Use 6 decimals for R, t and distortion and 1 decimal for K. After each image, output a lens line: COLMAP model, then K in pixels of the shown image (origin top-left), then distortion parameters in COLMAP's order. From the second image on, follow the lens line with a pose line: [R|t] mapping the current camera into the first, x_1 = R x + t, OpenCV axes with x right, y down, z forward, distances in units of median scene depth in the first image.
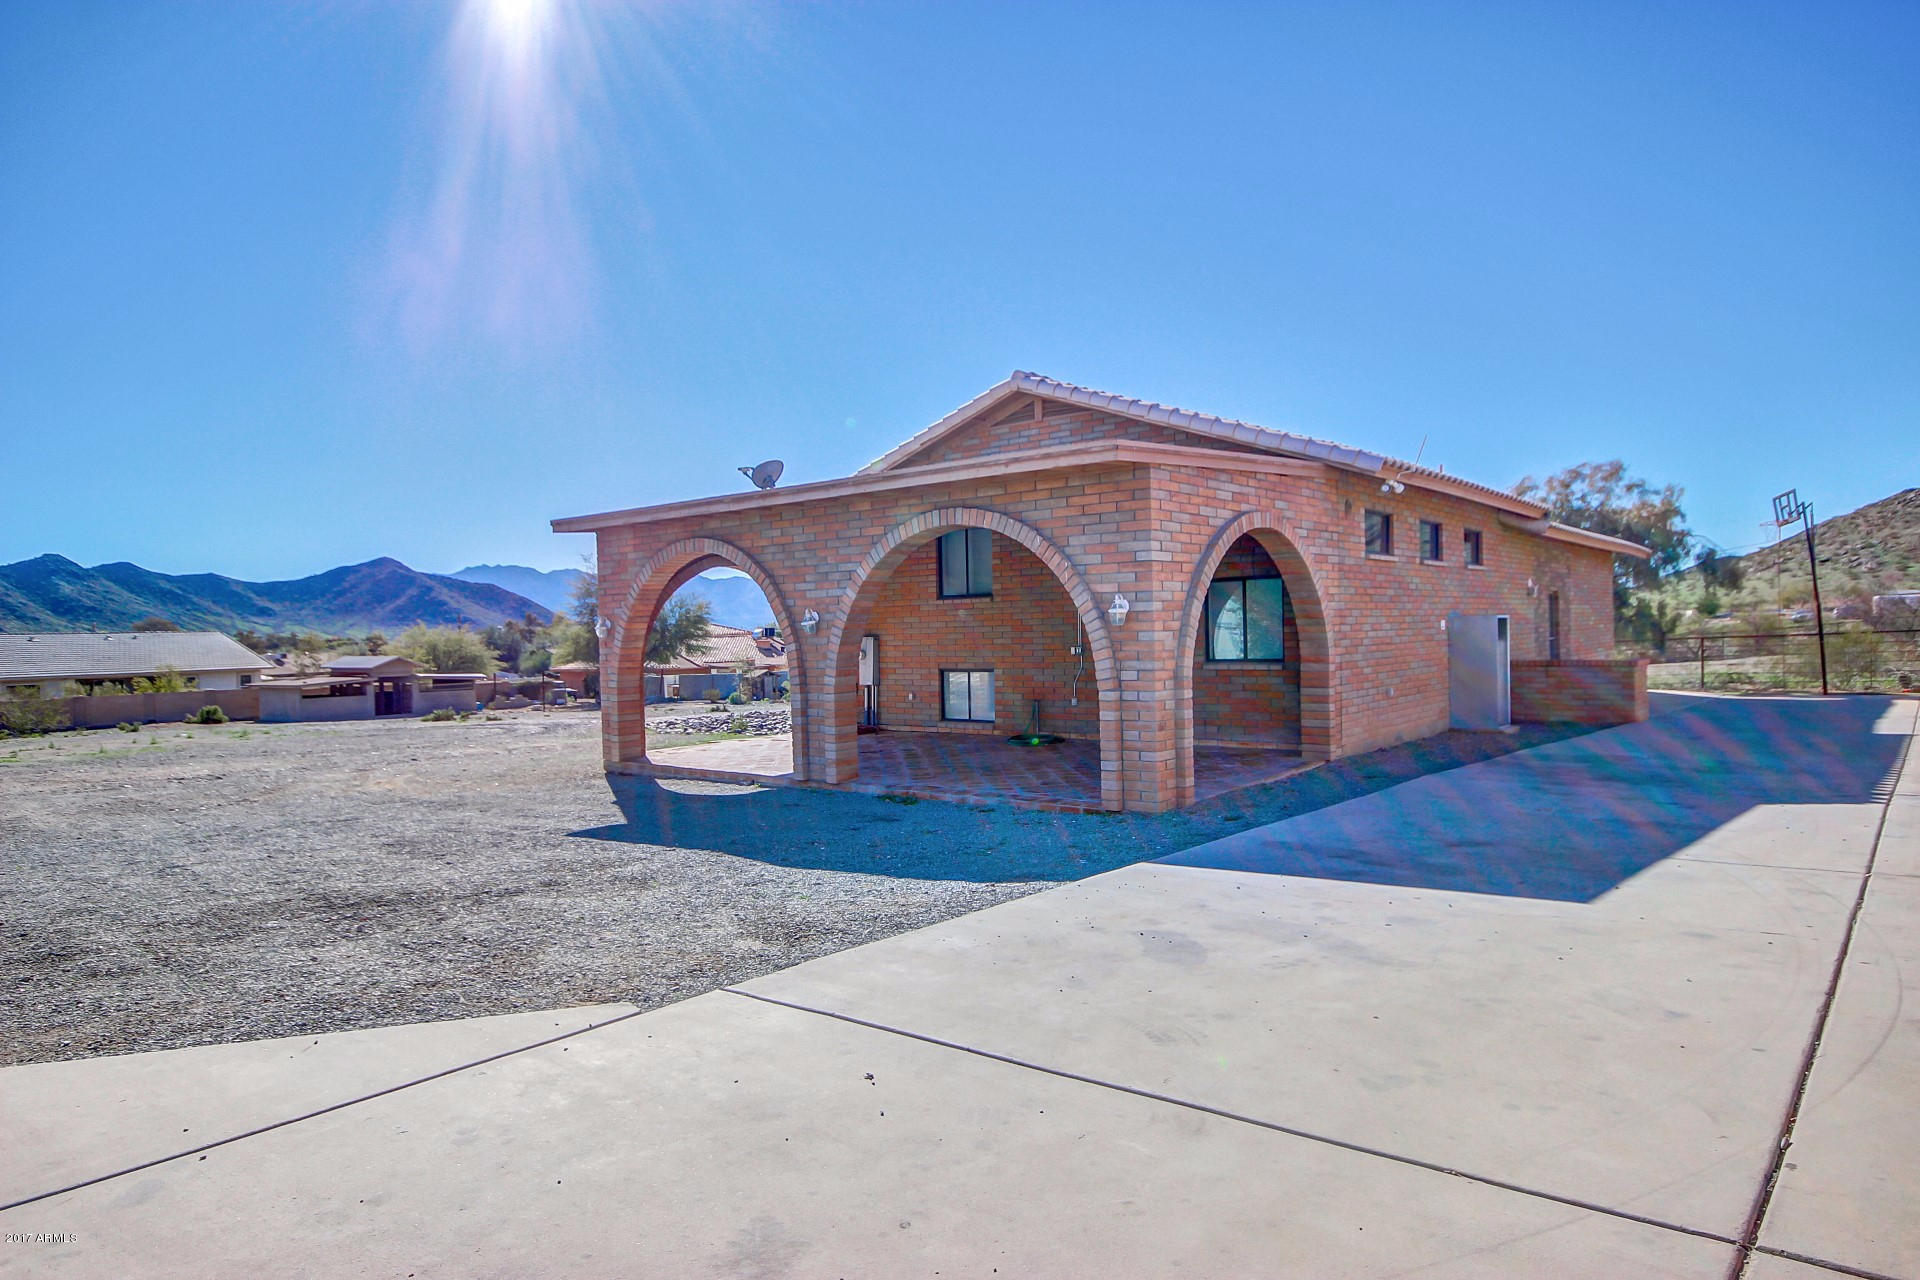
lens RADIAL K [[1092.8, 0, 960.0], [0, 1092.8, 640.0], [0, 0, 1]] dist [0.002465, 0.000135]
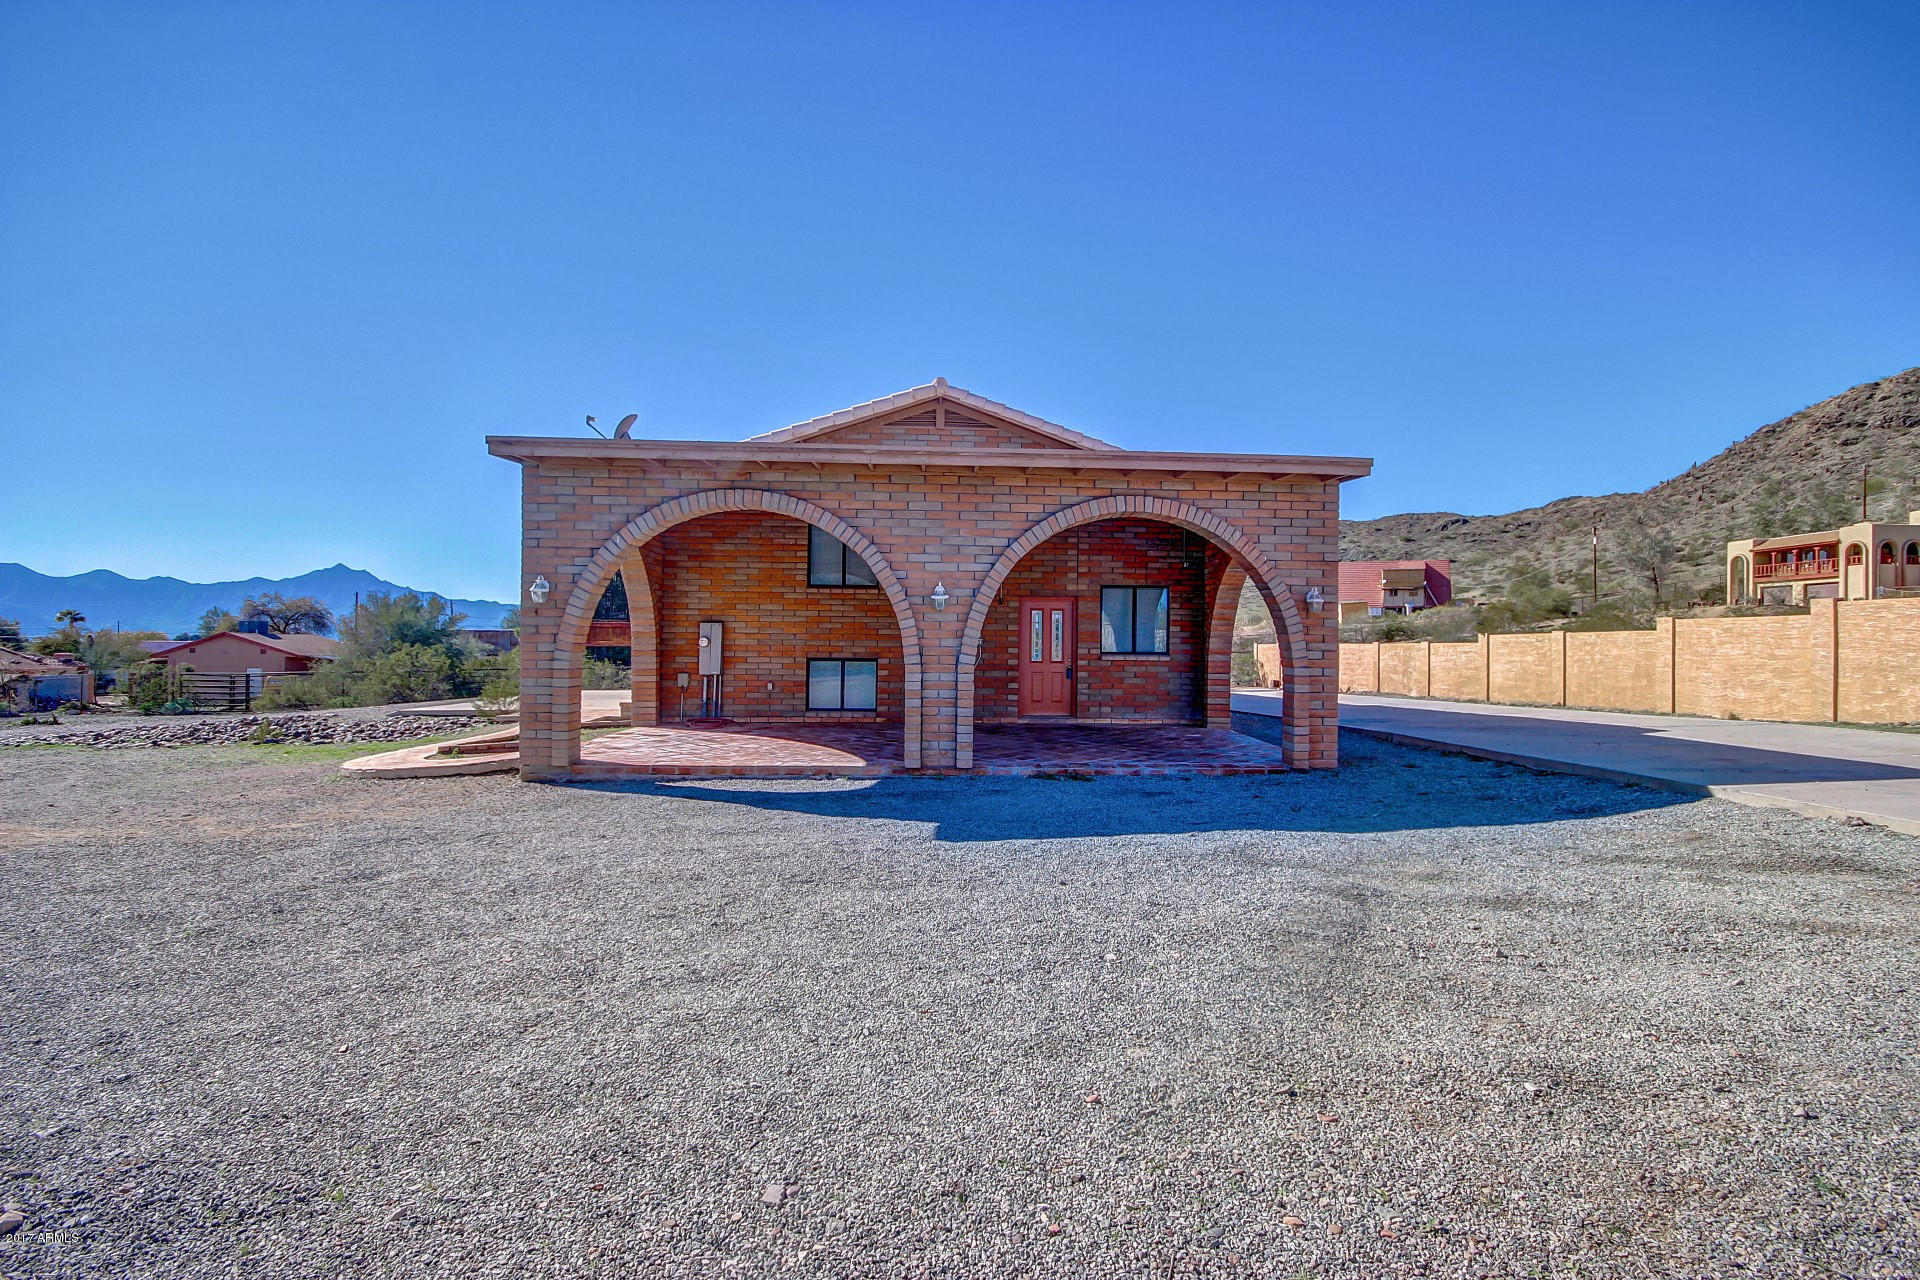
lens RADIAL K [[901.9, 0, 975.4], [0, 901.9, 644.7], [0, 0, 1]] dist [0.003139, -0.000370]
pose [[0.743288, 0.032317, 0.668191, -0.564857], [-0.022288, 0.999474, -0.023546, 0.037861], [-0.668600, 0.002609, 0.743617, 0.365919]]
